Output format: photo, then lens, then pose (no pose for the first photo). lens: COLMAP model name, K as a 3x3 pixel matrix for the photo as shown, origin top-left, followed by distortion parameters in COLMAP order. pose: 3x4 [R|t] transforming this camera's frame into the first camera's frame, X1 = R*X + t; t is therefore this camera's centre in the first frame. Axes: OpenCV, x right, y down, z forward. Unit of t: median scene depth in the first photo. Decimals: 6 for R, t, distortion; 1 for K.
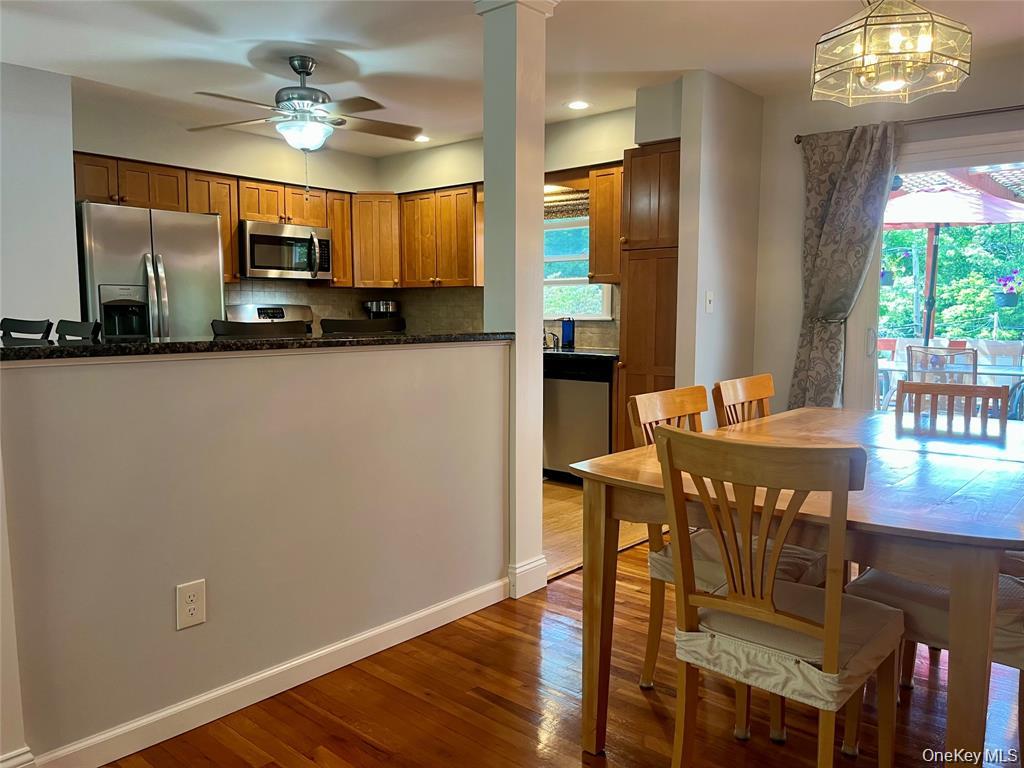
lens RADIAL K [[778.7, 0, 513.5], [0, 778.7, 387.5], [0, 0, 1]] dist [0.031666, -0.013396]
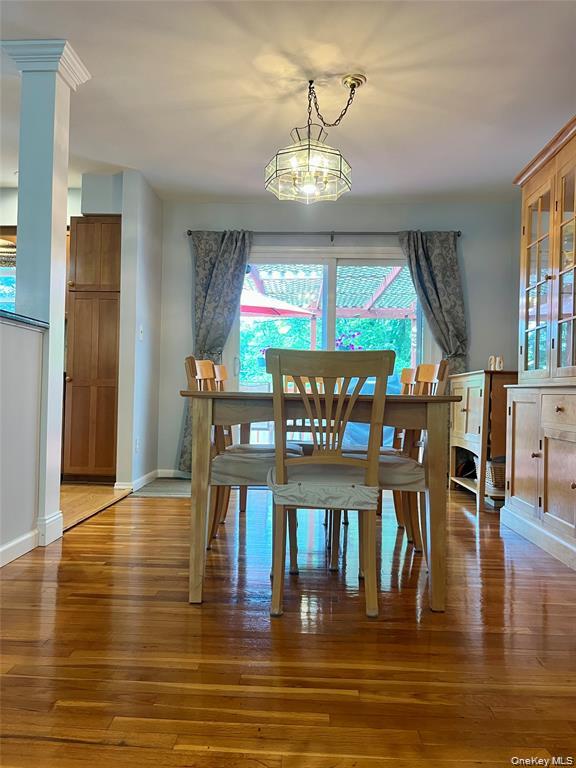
lens RADIAL K [[584.0, 0, 281.7], [0, 584.0, 384.1], [0, 0, 1]] dist [0.031666, -0.013396]
pose [[0.780897, 0.023332, 0.624223, -0.199693], [0.044588, 0.994671, -0.092958, 0.088500], [-0.623066, 0.100424, 0.775696, 0.038307]]
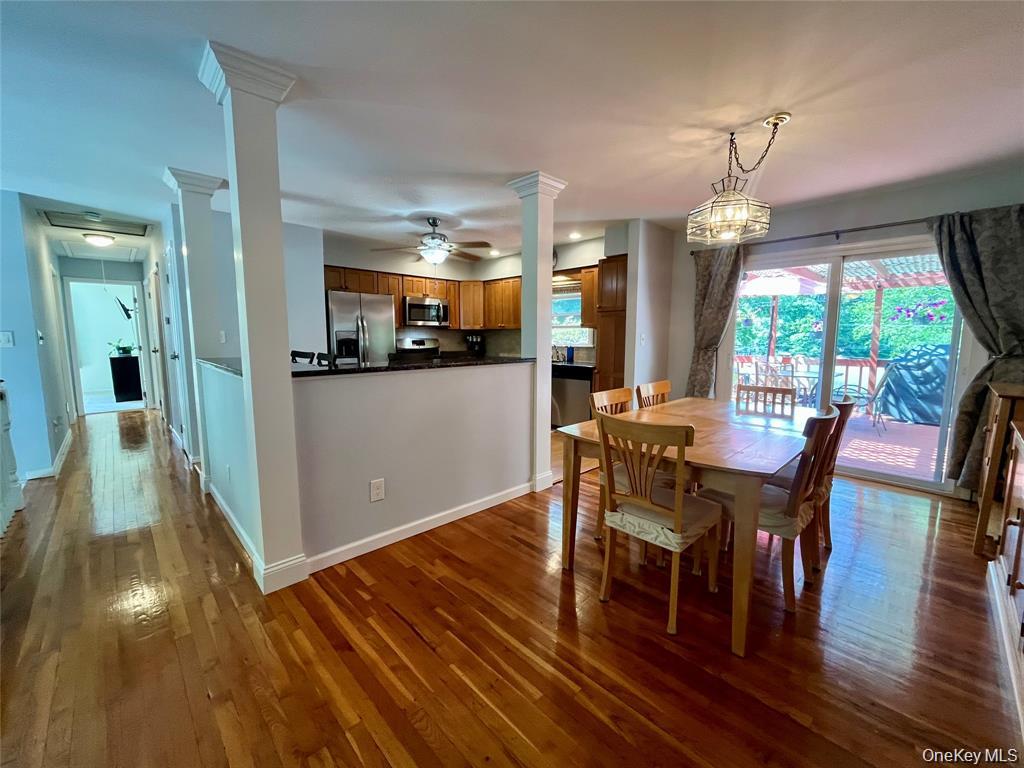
lens RADIAL K [[420.1, 0, 511.9], [0, 420.1, 381.5], [0, 0, 1]] dist [0.003704, 0.000181]
pose [[0.996229, 0.008828, -0.086315, 0.022195], [-0.007892, 0.999906, 0.011179, -0.016127], [0.086405, -0.010456, 0.996205, -0.047512]]
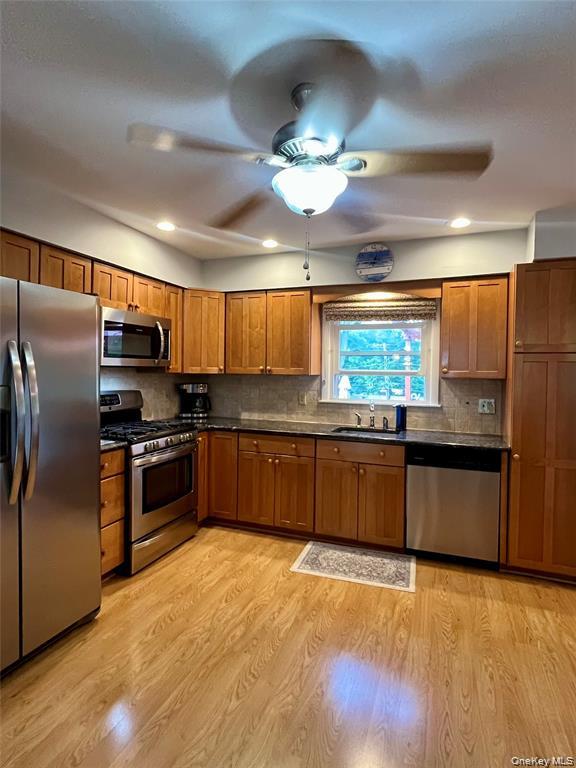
lens RADIAL K [[410.6, 0, 289.3], [0, 410.6, 379.8], [0, 0, 1]] dist [0.004621, -0.000772]
pose [[0.937677, 0.004669, 0.347477, -0.381168], [0.021688, 0.997174, -0.071924, -0.107957], [-0.346831, 0.074977, 0.934926, 0.596533]]
